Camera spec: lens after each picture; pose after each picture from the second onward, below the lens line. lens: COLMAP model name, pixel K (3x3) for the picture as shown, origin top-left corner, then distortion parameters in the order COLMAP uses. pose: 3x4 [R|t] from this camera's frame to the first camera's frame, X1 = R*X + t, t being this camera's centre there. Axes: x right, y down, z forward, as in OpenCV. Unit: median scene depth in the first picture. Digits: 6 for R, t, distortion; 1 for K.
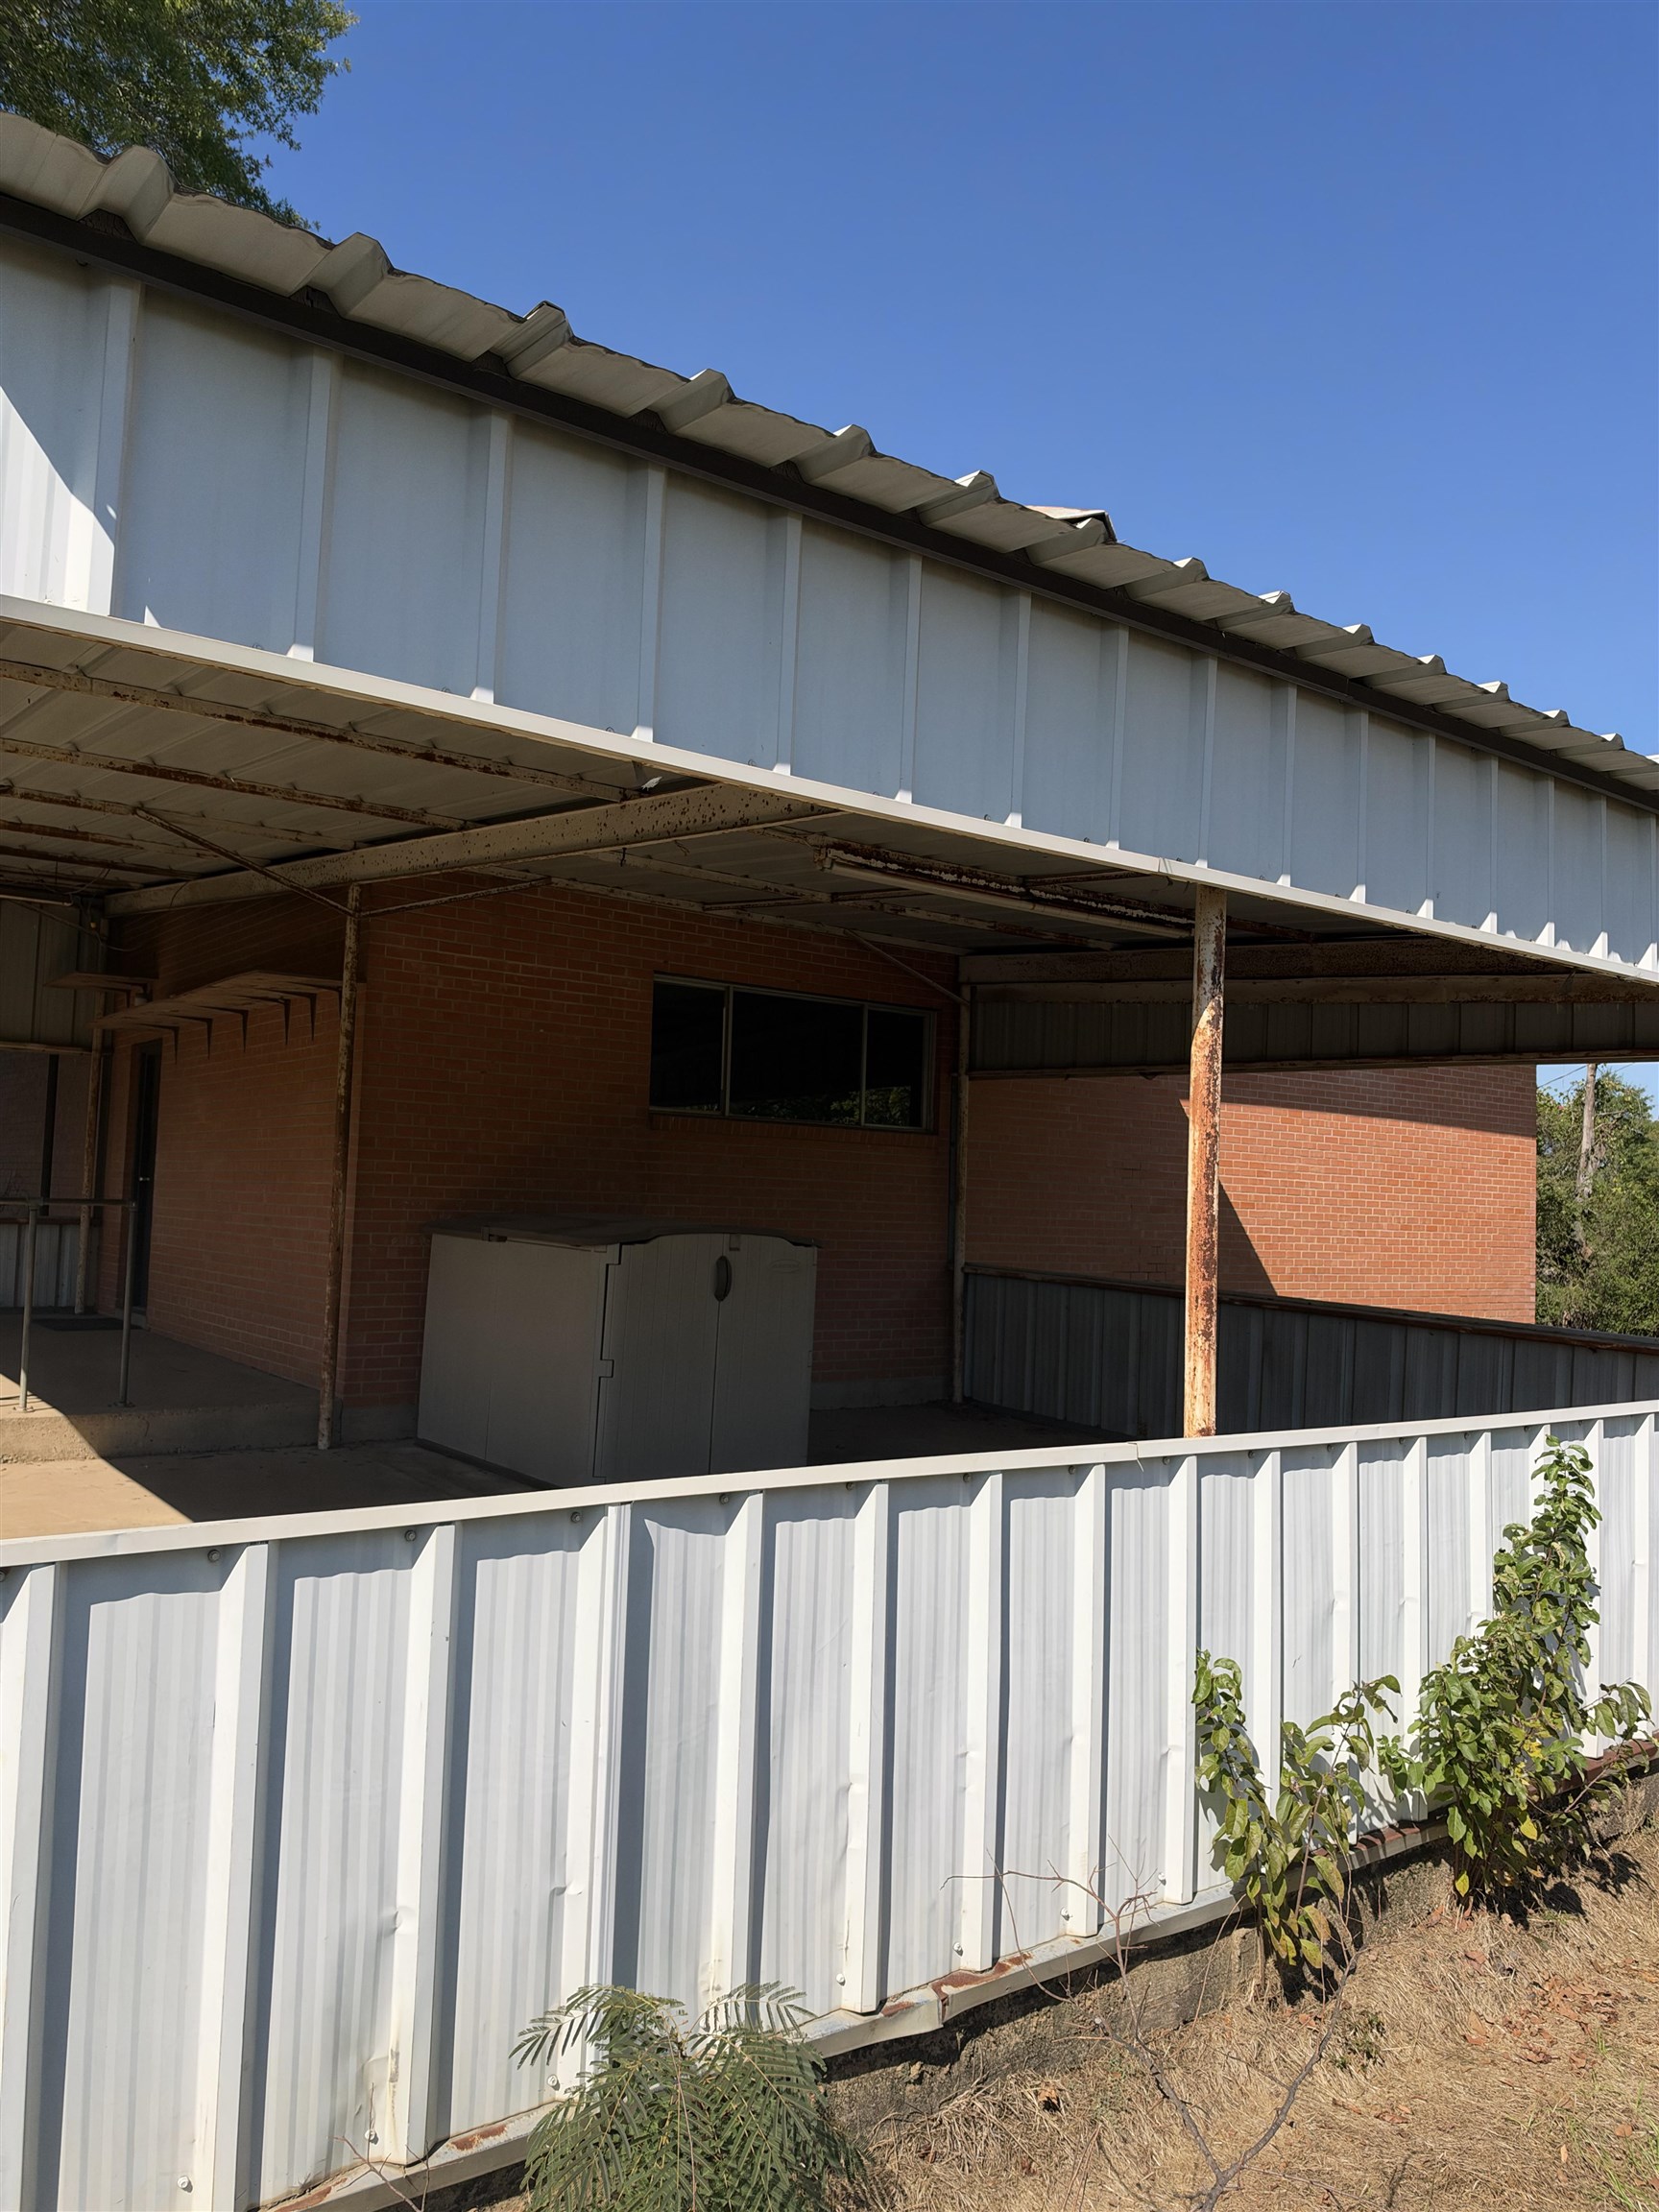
lens RADIAL K [[1588.6, 0, 823.0], [0, 1588.6, 1098.2], [0, 0, 1]] dist [0.143689, -0.295659]
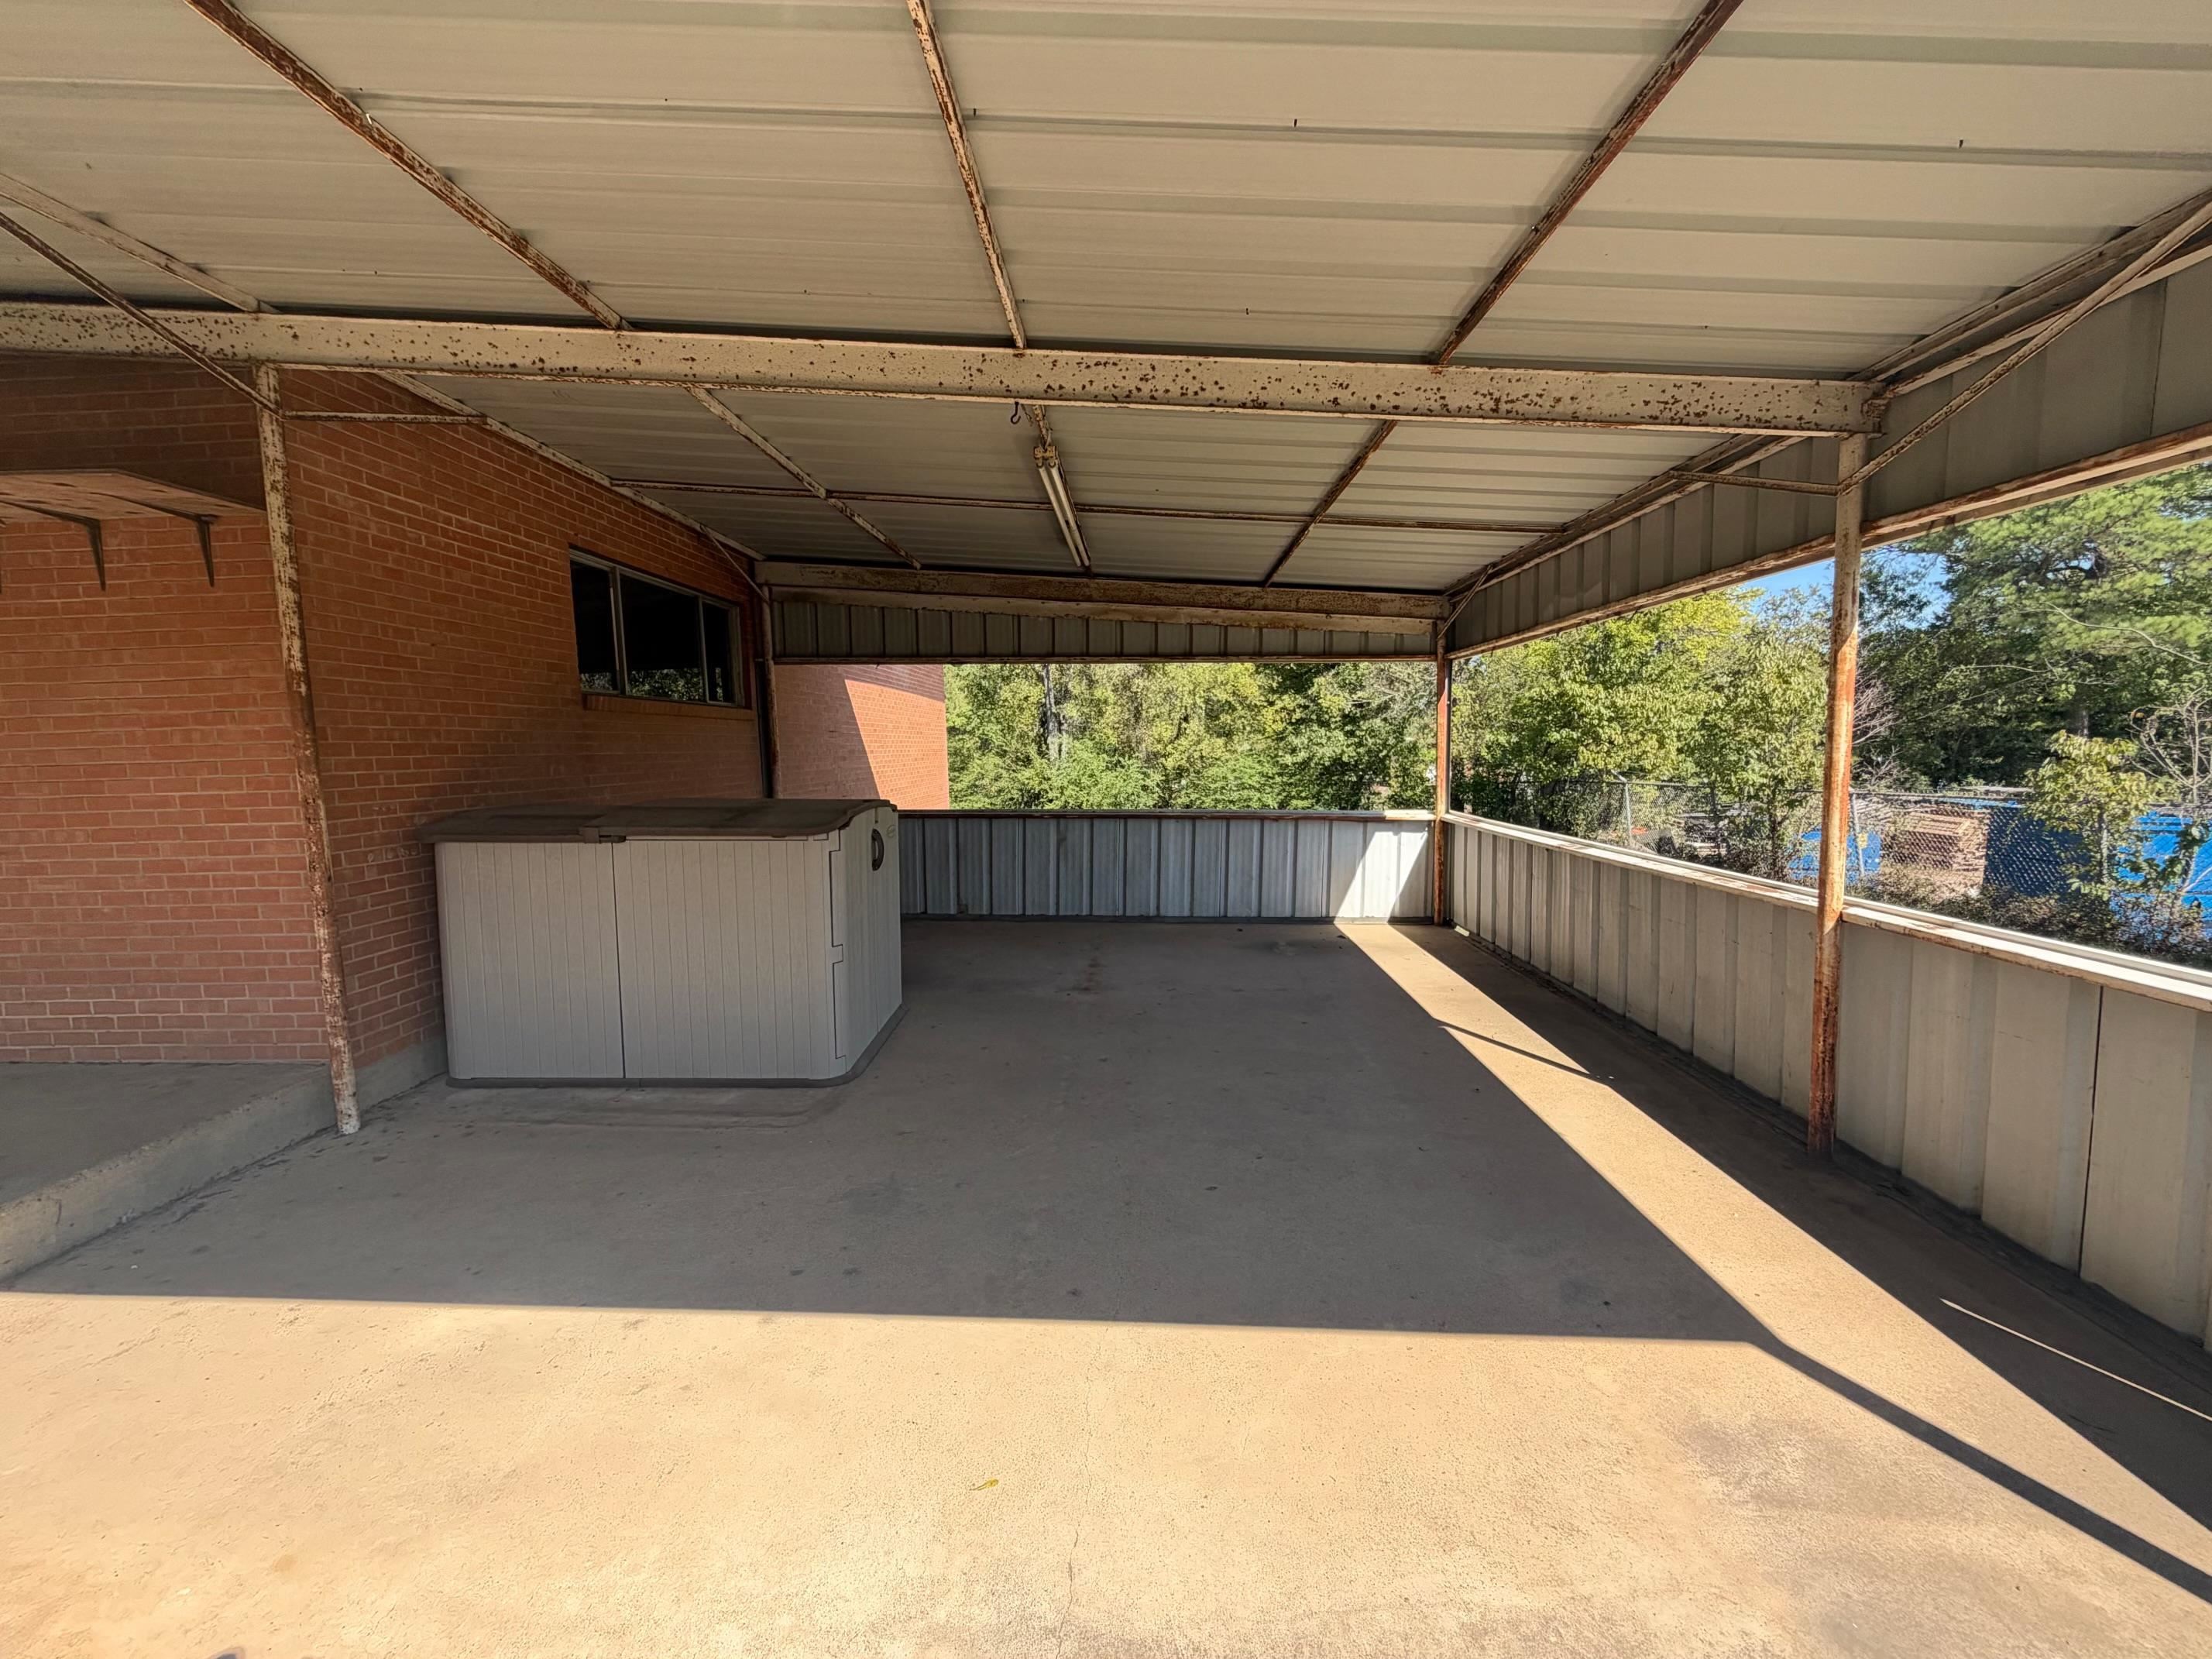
lens RADIAL K [[895.9, 0, 1083.5], [0, 895.9, 827.4], [0, 0, 1]] dist [0.000155, 0.000376]
pose [[0.638193, -0.119253, 0.760585, -0.430168], [-0.005496, 0.987200, 0.159395, 0.001541], [-0.769857, -0.105905, 0.629368, 0.513417]]
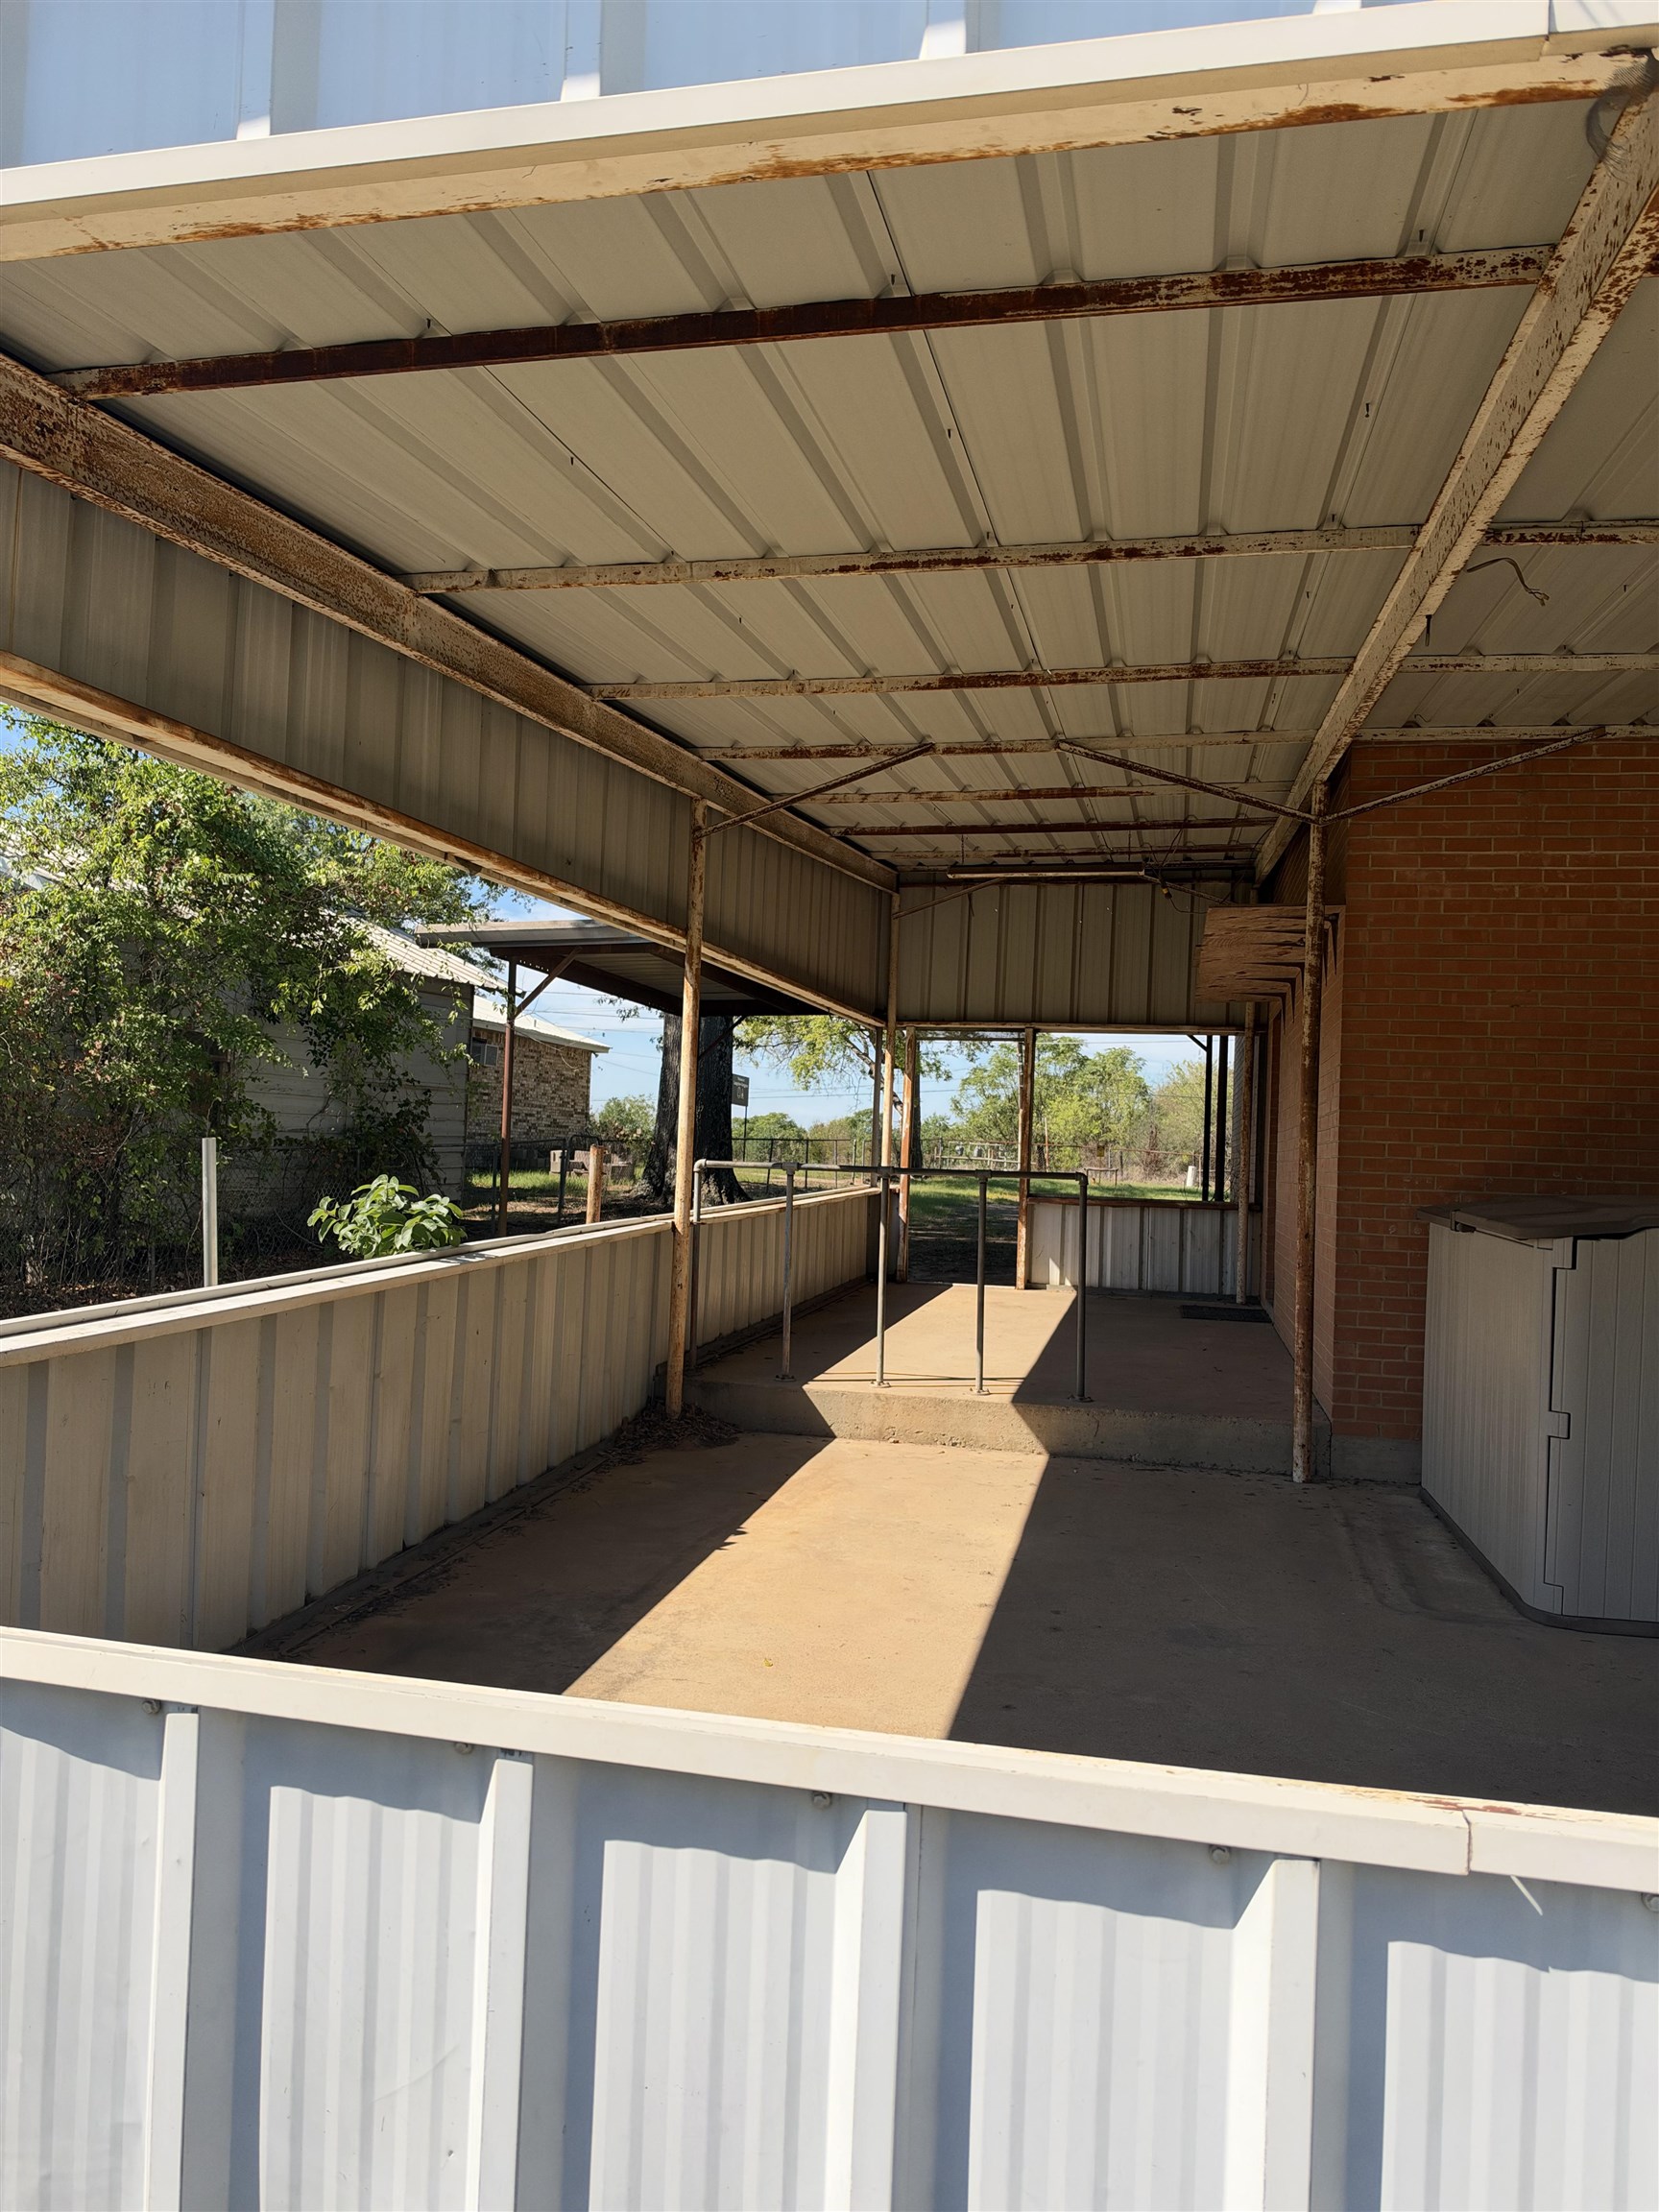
lens RADIAL K [[1584.7, 0, 810.2], [0, 1584.7, 1100.8], [0, 0, 1]] dist [0.065011, -0.151705]
pose [[0.646659, -0.036215, -0.761919, 0.163225], [0.036280, 0.999202, -0.016702, 0.033239], [0.761916, -0.016842, 0.647457, 0.322892]]
